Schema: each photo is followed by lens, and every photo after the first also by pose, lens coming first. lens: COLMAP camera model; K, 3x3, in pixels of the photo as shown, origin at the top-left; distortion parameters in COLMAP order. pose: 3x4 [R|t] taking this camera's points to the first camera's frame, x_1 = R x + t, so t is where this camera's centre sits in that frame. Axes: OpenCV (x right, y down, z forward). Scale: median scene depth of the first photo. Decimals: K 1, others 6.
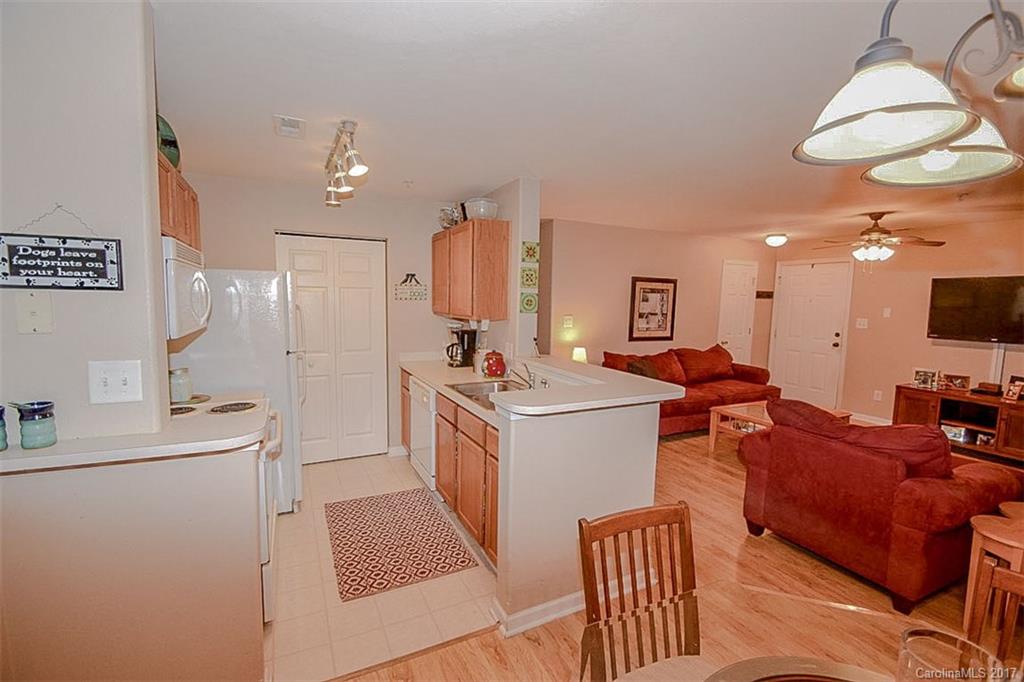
lens RADIAL K [[445.9, 0, 502.8], [0, 445.9, 344.4], [0, 0, 1]] dist [-0.002484, -0.006419]
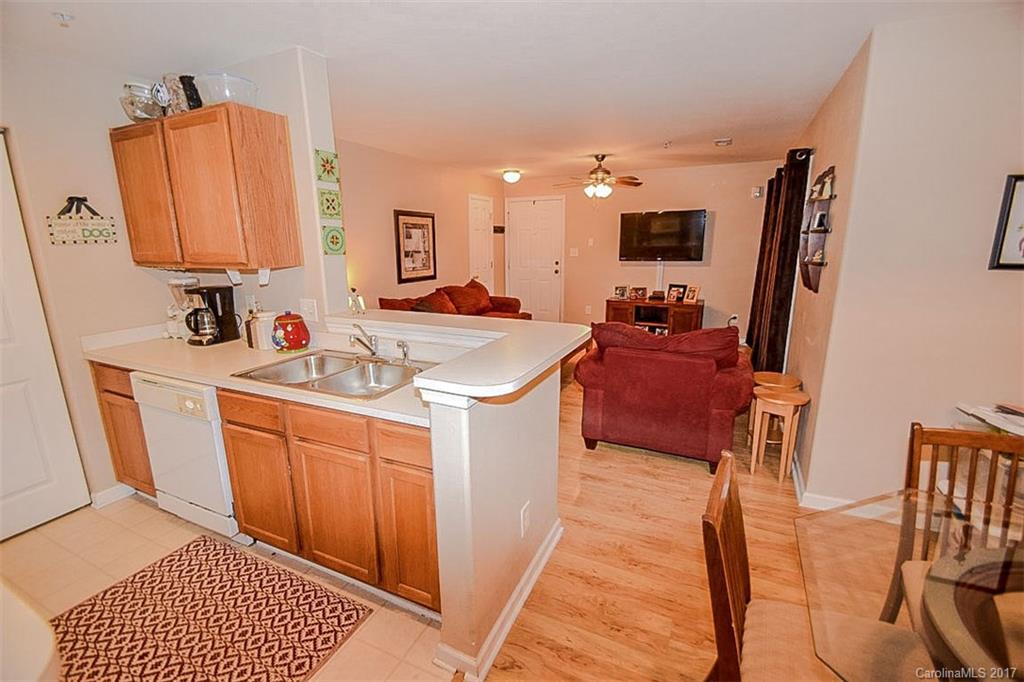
lens RADIAL K [[445.9, 0, 505.2], [0, 445.9, 344.6], [0, 0, 1]] dist [-0.002484, -0.006419]
pose [[0.777592, -0.169388, 0.605523, -0.139749], [0.090185, 0.983118, 0.159204, -0.012184], [-0.622268, -0.069186, 0.779741, 0.186358]]
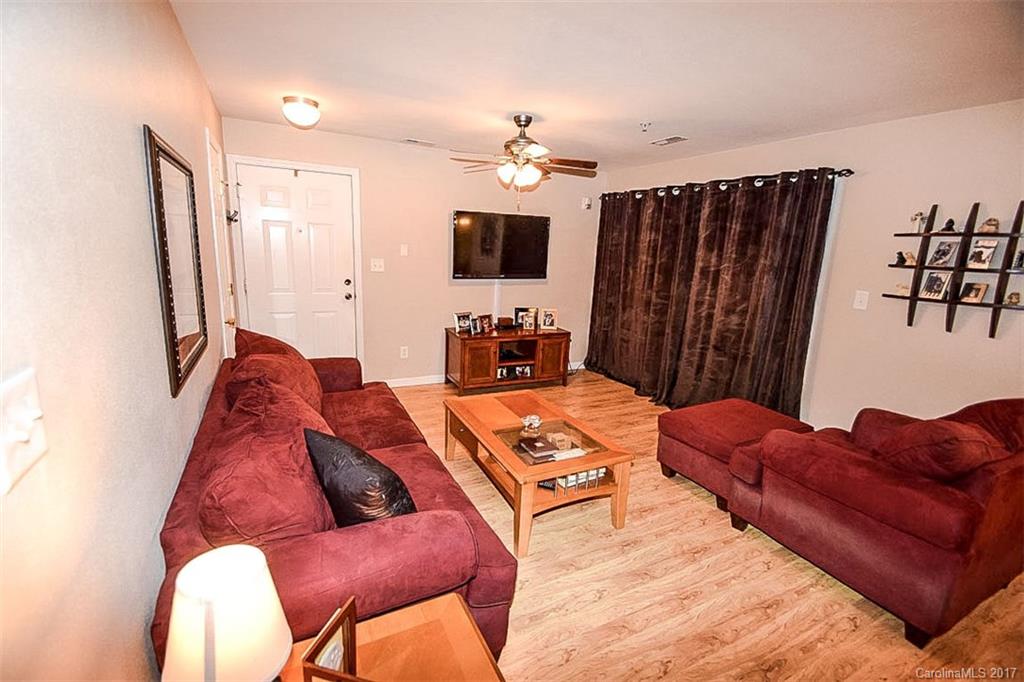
lens RADIAL K [[445.9, 0, 502.7], [0, 445.9, 339.3], [0, 0, 1]] dist [-0.002484, -0.006419]
pose [[-0.026507, -0.223237, 0.974404, 0.049181], [0.059807, 0.972646, 0.224461, -0.098681], [-0.997858, 0.064226, -0.012431, 0.982380]]
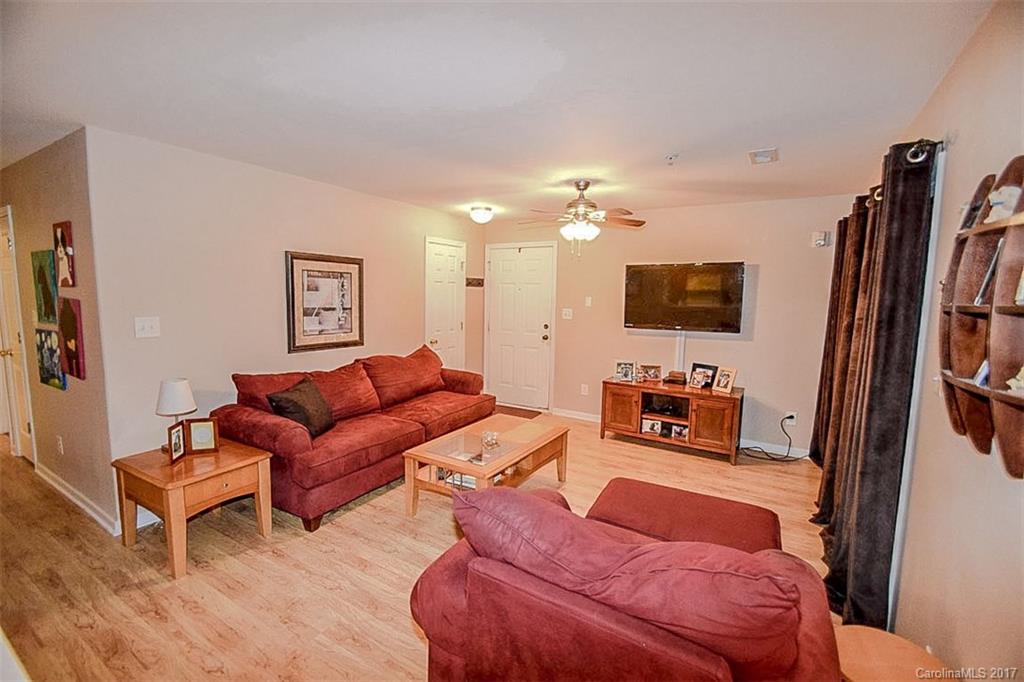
lens RADIAL K [[445.9, 0, 506.9], [0, 445.9, 343.4], [0, 0, 1]] dist [-0.002484, -0.006419]
pose [[0.838291, -0.066799, 0.541115, 0.239762], [0.055210, 0.997765, 0.037641, -0.033057], [-0.542420, -0.001679, 0.840105, 0.351744]]
